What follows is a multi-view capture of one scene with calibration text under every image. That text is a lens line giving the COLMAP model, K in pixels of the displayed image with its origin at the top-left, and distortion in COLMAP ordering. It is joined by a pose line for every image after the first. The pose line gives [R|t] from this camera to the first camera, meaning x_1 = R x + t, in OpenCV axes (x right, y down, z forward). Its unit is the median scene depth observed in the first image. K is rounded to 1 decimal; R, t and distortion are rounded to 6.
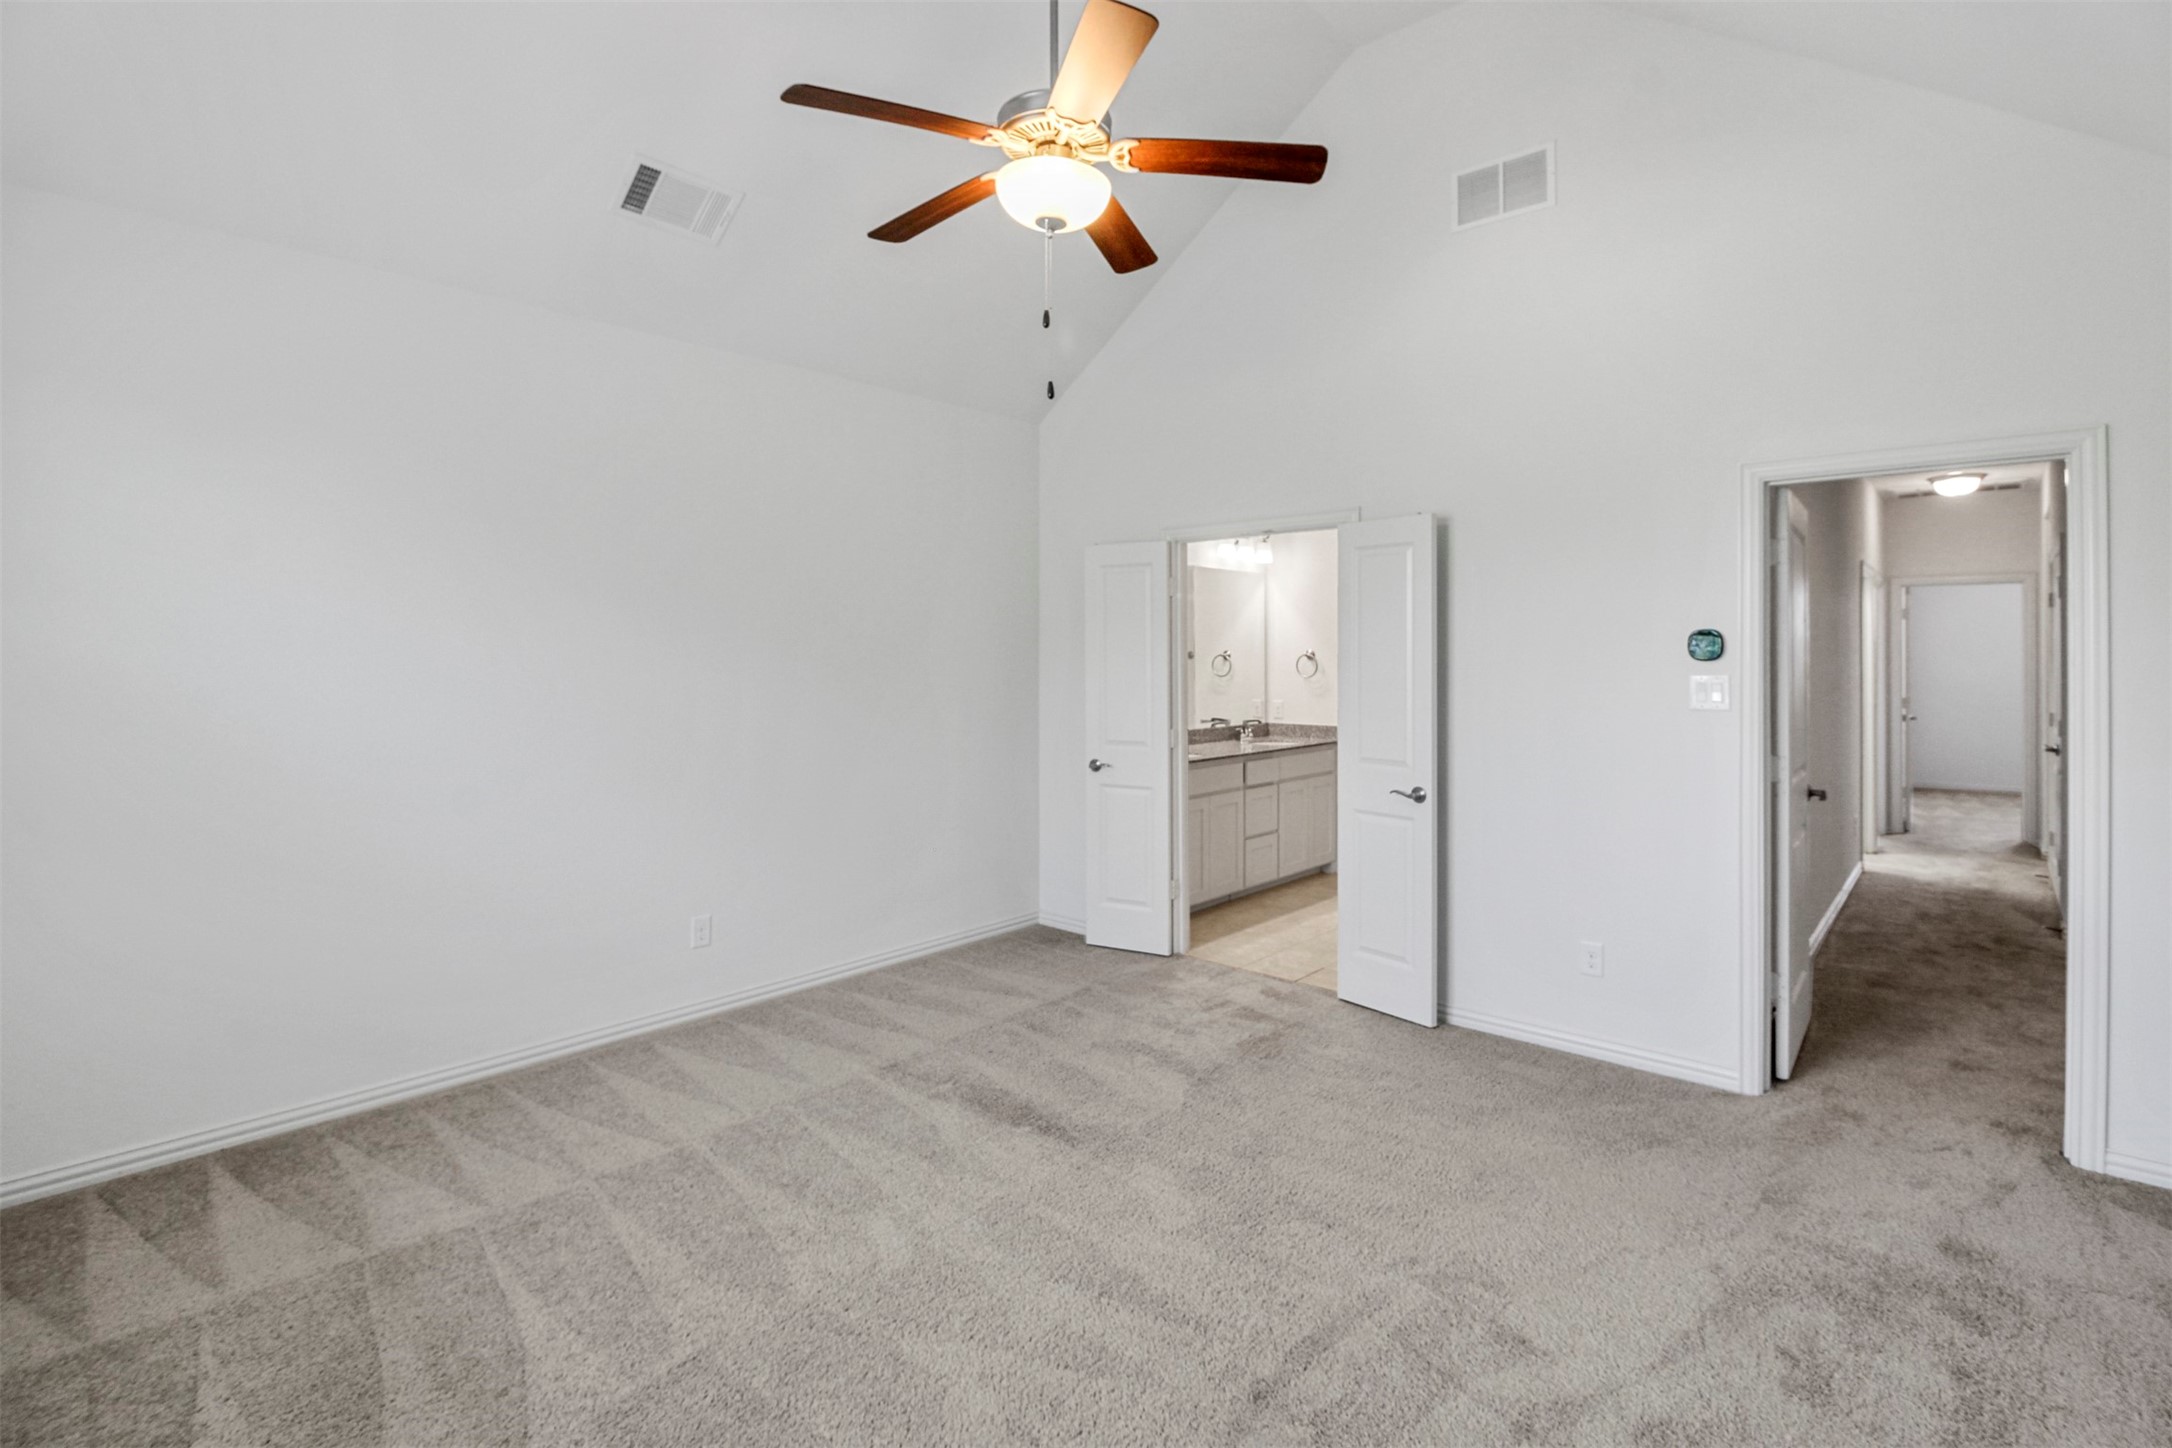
lens RADIAL K [[1013.5, 0, 1097.3], [0, 1013.5, 666.2], [0, 0, 1]] dist [-0.001602, -0.010880]
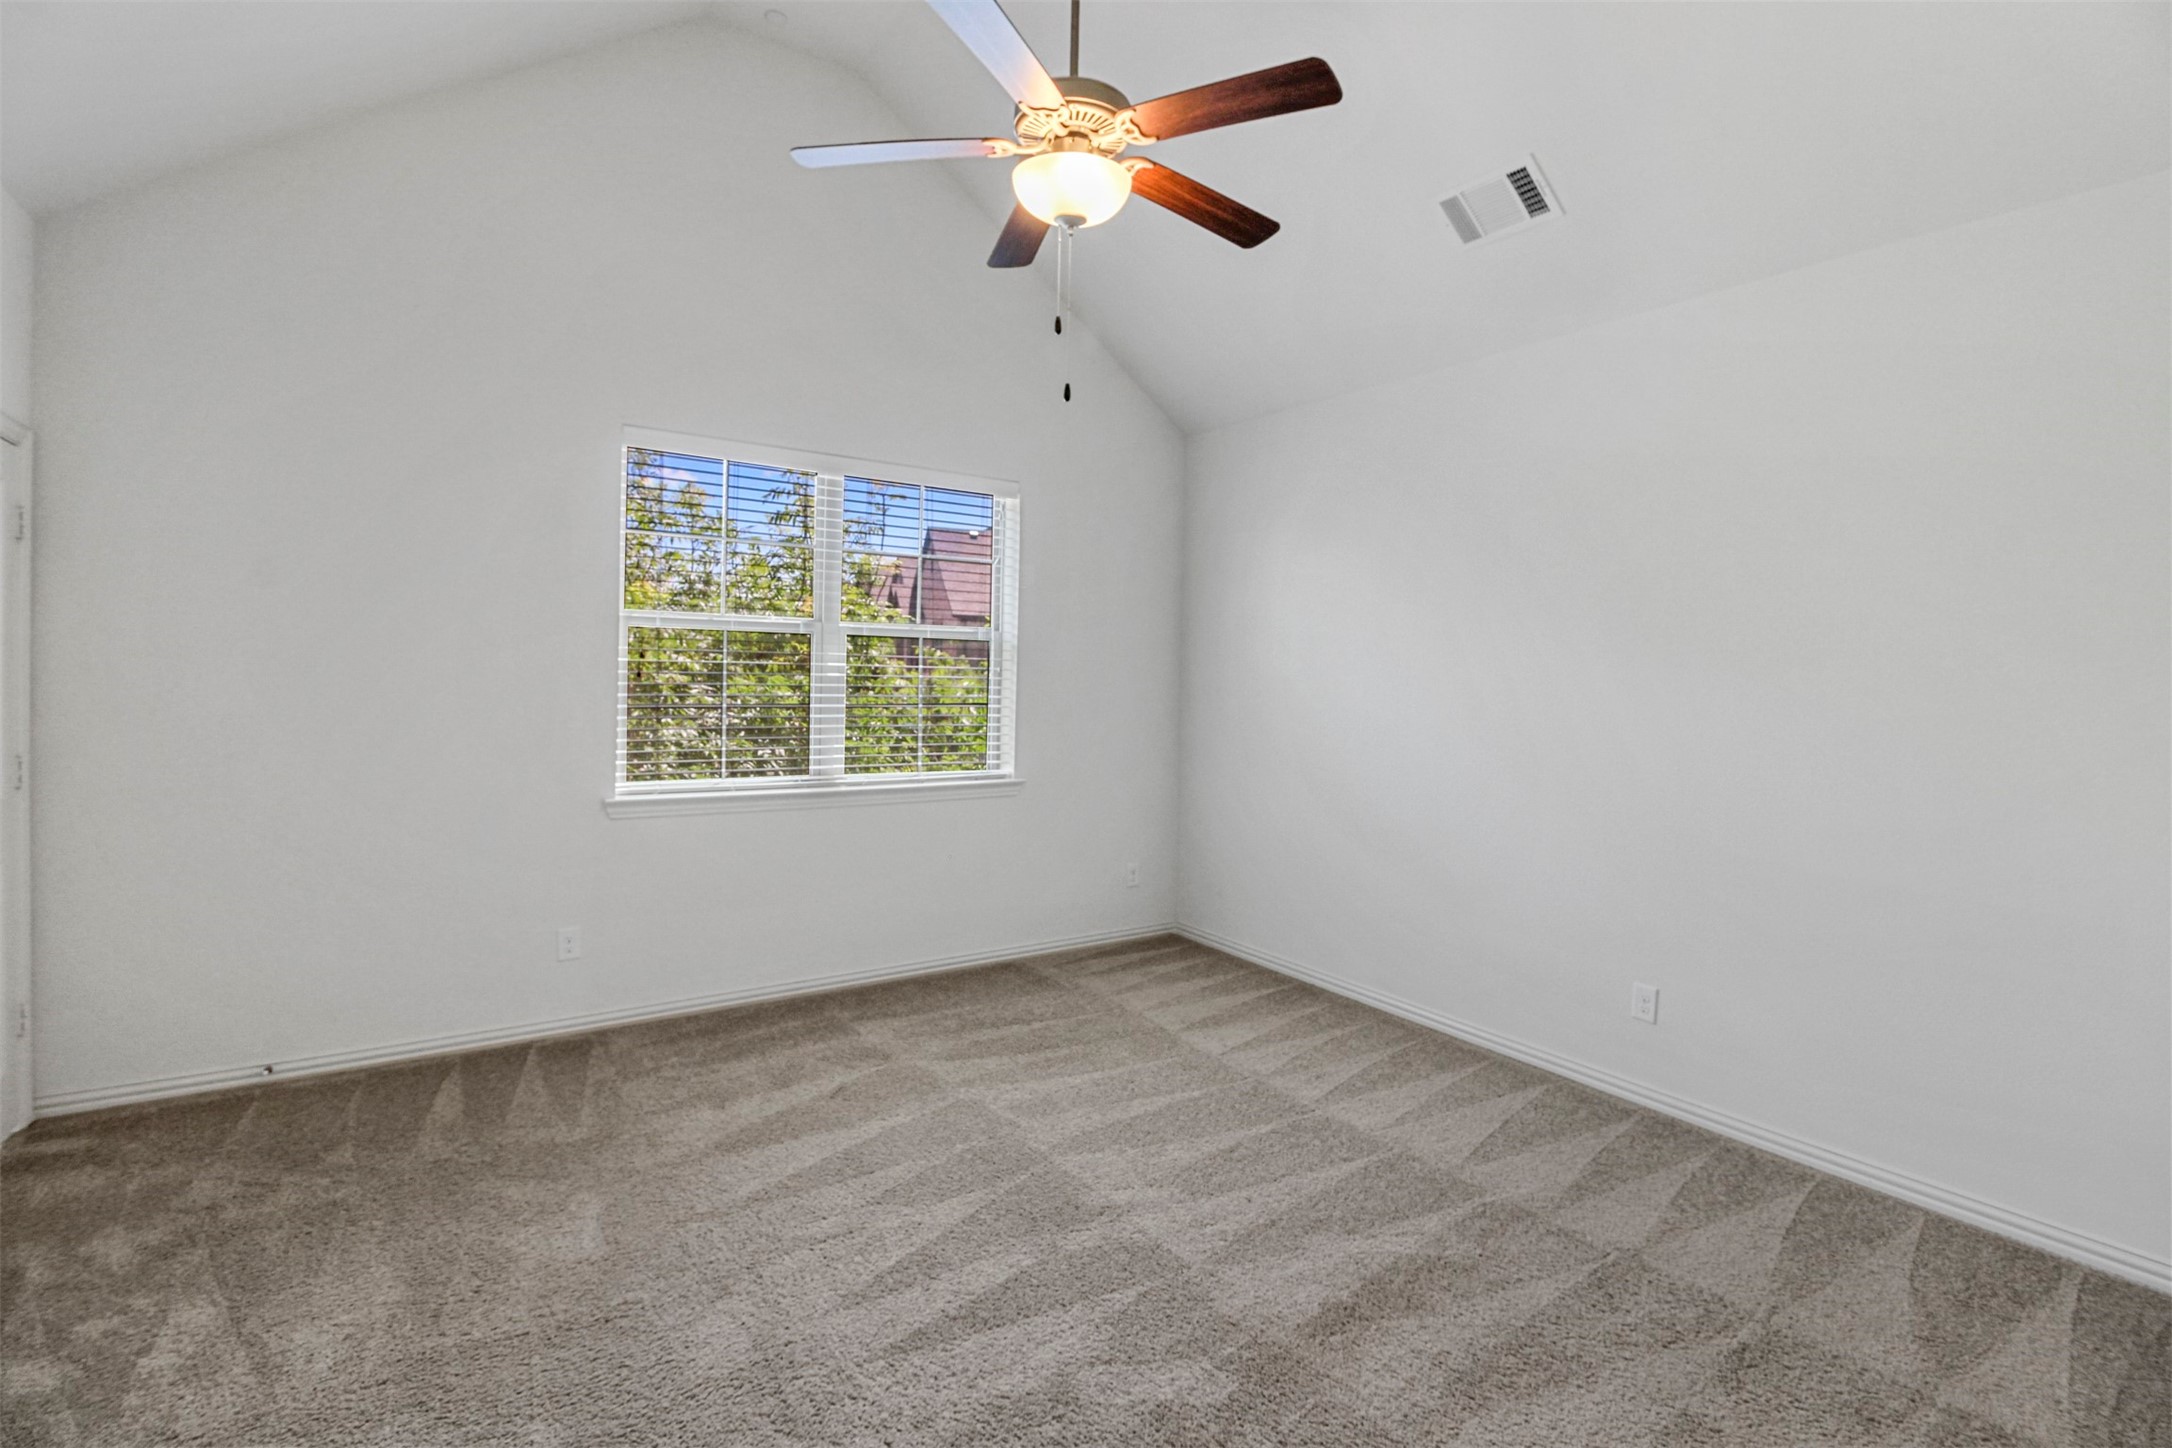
lens RADIAL K [[1013.5, 0, 1097.3], [0, 1013.5, 666.2], [0, 0, 1]] dist [-0.001602, -0.010880]
pose [[-0.251179, -0.007396, -0.967912, 0.799204], [-0.029283, 0.999571, -0.000039, -0.003491], [0.967498, 0.028333, -0.251288, 1.138070]]
